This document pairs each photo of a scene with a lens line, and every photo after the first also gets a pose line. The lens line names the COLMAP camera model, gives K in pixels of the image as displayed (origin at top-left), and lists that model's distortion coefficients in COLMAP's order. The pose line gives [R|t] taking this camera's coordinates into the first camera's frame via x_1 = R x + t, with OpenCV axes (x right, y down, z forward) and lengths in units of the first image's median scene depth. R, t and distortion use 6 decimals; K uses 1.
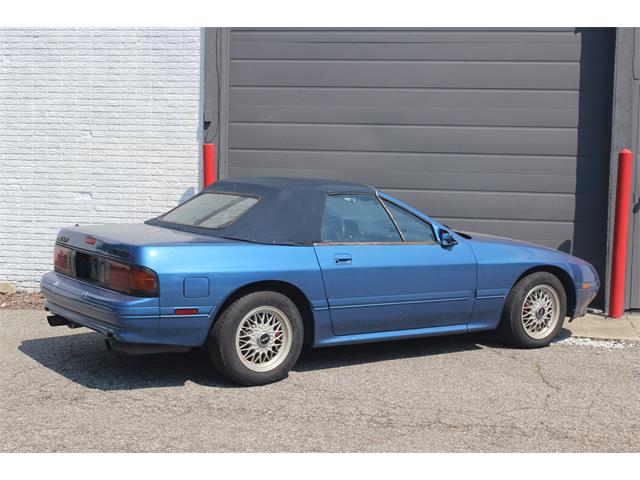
lens RADIAL K [[1071.4, 0, 320.0], [0, 1071.4, 240.0], [0, 0, 1]] dist [-0.027903, -0.044553]
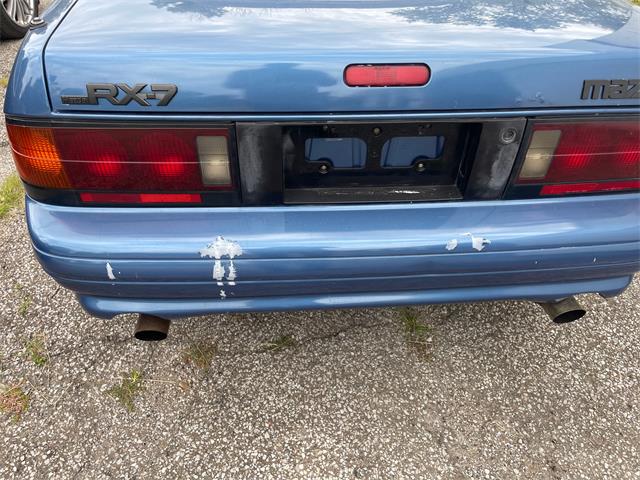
lens RADIAL K [[478.0, 0, 320.0], [0, 478.0, 240.0], [0, 0, 1]] dist [0.040951, -0.001307]
pose [[0.503916, -0.558102, 0.659235, -0.230516], [0.075740, 0.788833, 0.609923, -0.030669], [-0.860426, -0.257419, 0.439776, 0.658480]]
